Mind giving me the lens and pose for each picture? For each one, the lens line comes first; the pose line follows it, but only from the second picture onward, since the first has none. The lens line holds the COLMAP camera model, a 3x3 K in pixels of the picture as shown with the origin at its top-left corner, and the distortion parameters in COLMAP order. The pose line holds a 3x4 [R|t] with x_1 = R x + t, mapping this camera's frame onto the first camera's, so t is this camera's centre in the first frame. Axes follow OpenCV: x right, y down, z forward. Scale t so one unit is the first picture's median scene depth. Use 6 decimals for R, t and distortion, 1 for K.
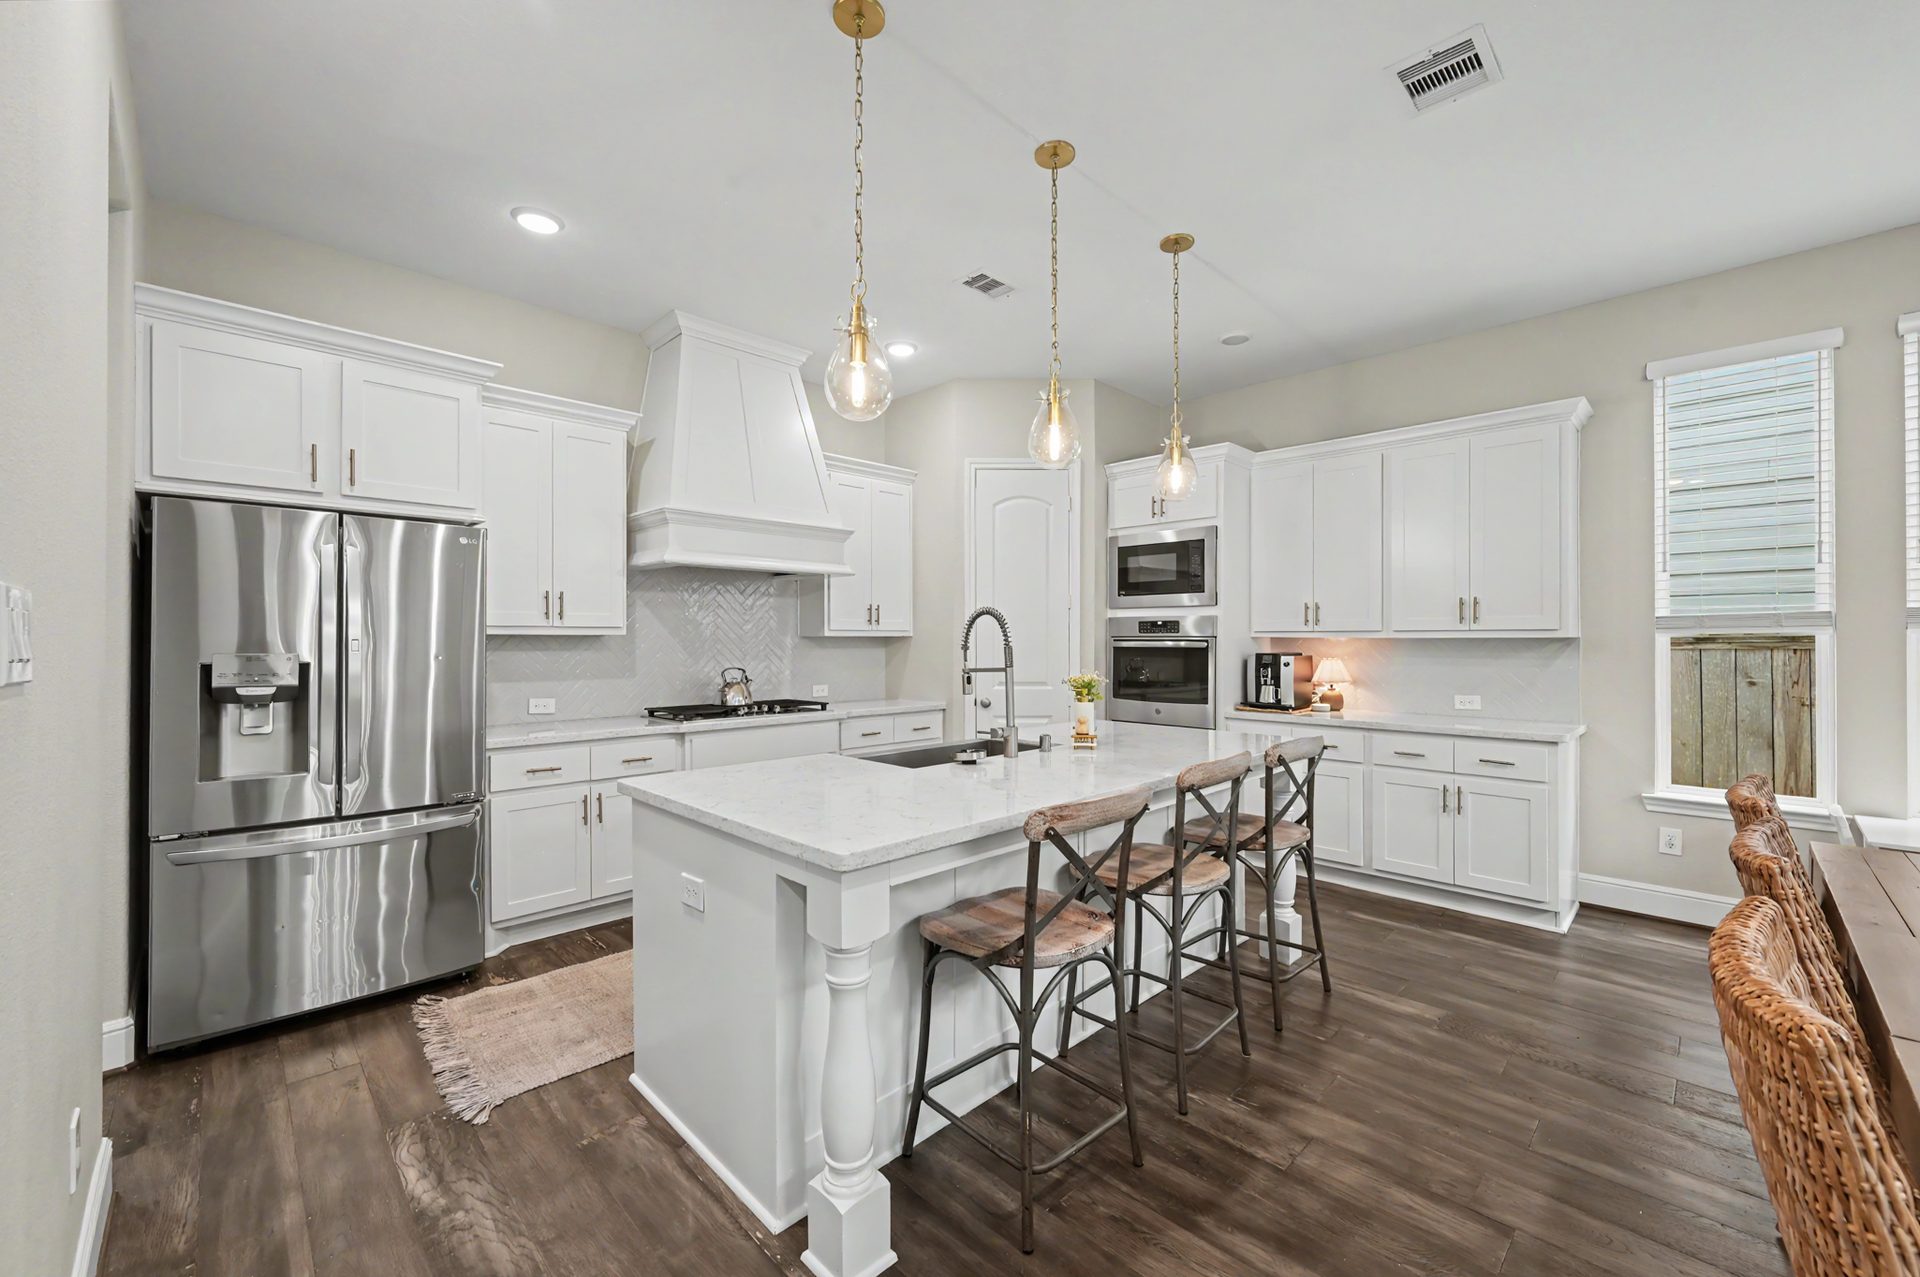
lens RADIAL K [[766.2, 0, 960.3], [0, 766.2, 636.7], [0, 0, 1]] dist [-0.004870, -0.000347]
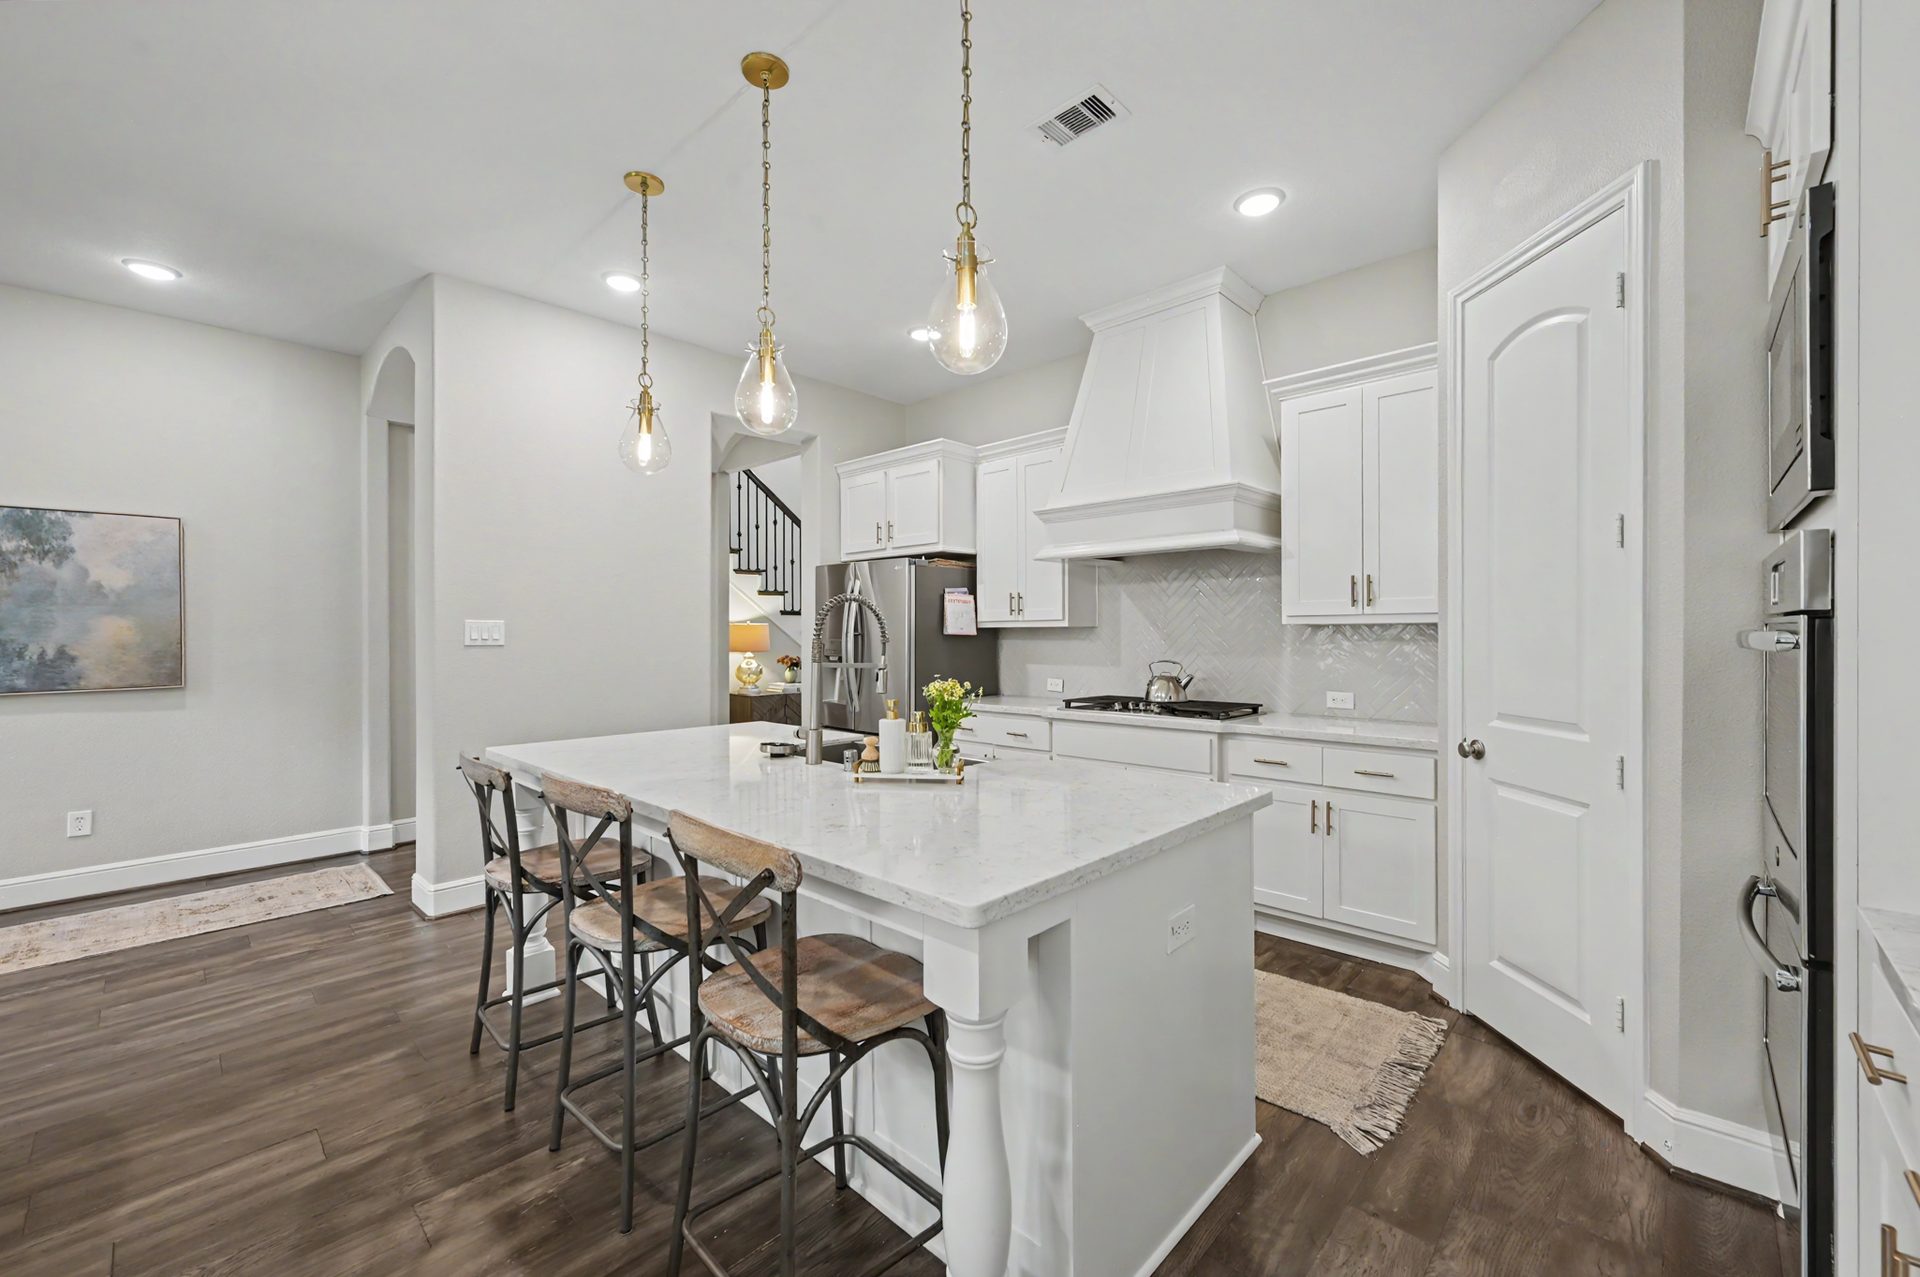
lens RADIAL K [[766.2, 0, 967.2], [0, 766.2, 632.0], [0, 0, 1]] dist [-0.004870, -0.000347]
pose [[0.034078, -0.001739, -0.999418, 0.681658], [0.010396, 0.999945, -0.001385, 0.005761], [0.999365, -0.010342, 0.034095, 0.818998]]
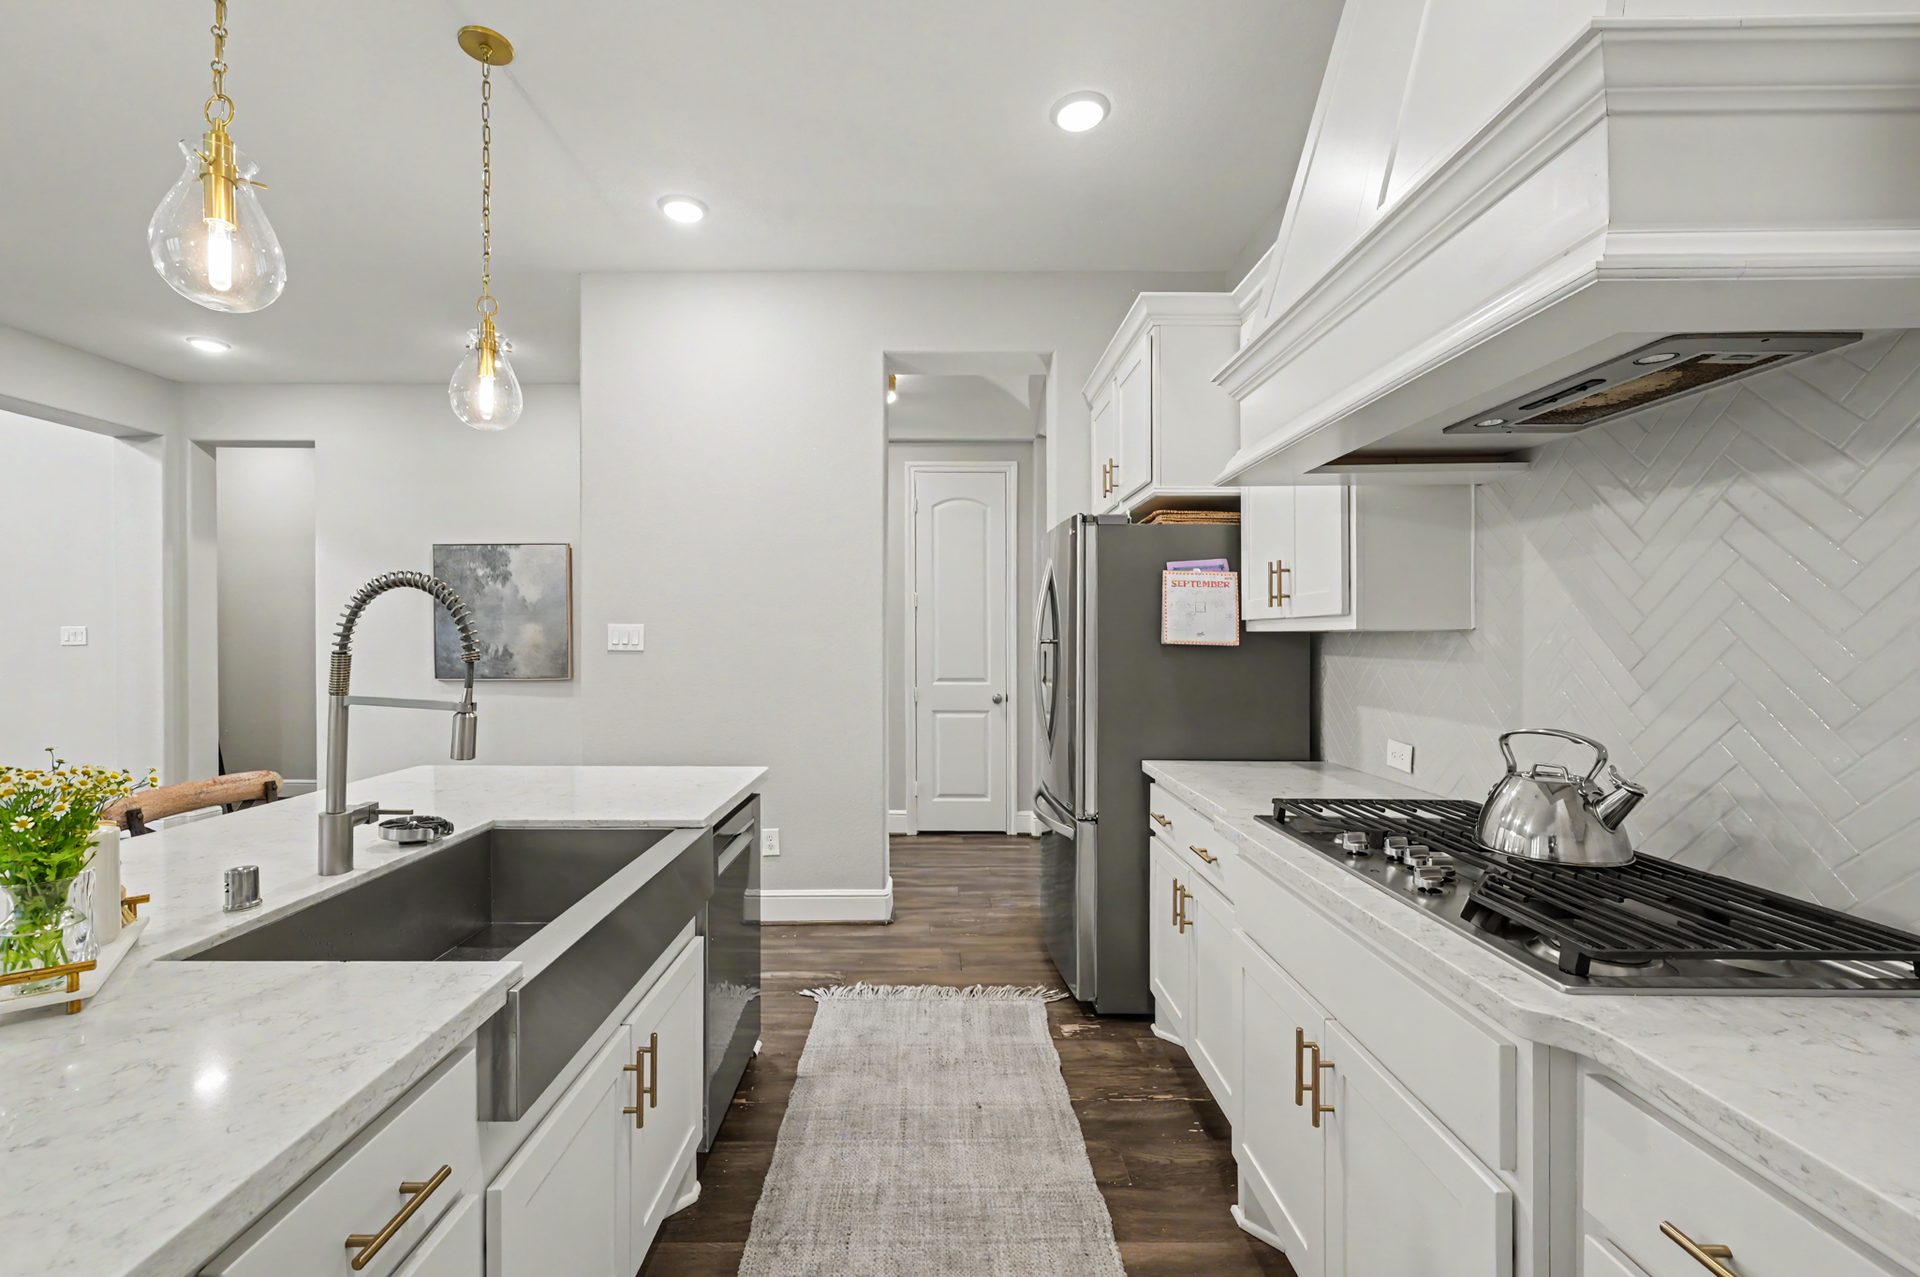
lens RADIAL K [[803.5, 0, 925.2], [0, 803.5, 636.6], [0, 0, 1]] dist [0.022492, 0.000390]
pose [[-0.714134, -0.007978, -0.699964, 0.123145], [-0.001130, 0.999947, -0.010243, 0.008032], [0.700008, -0.006524, -0.714105, 1.182852]]
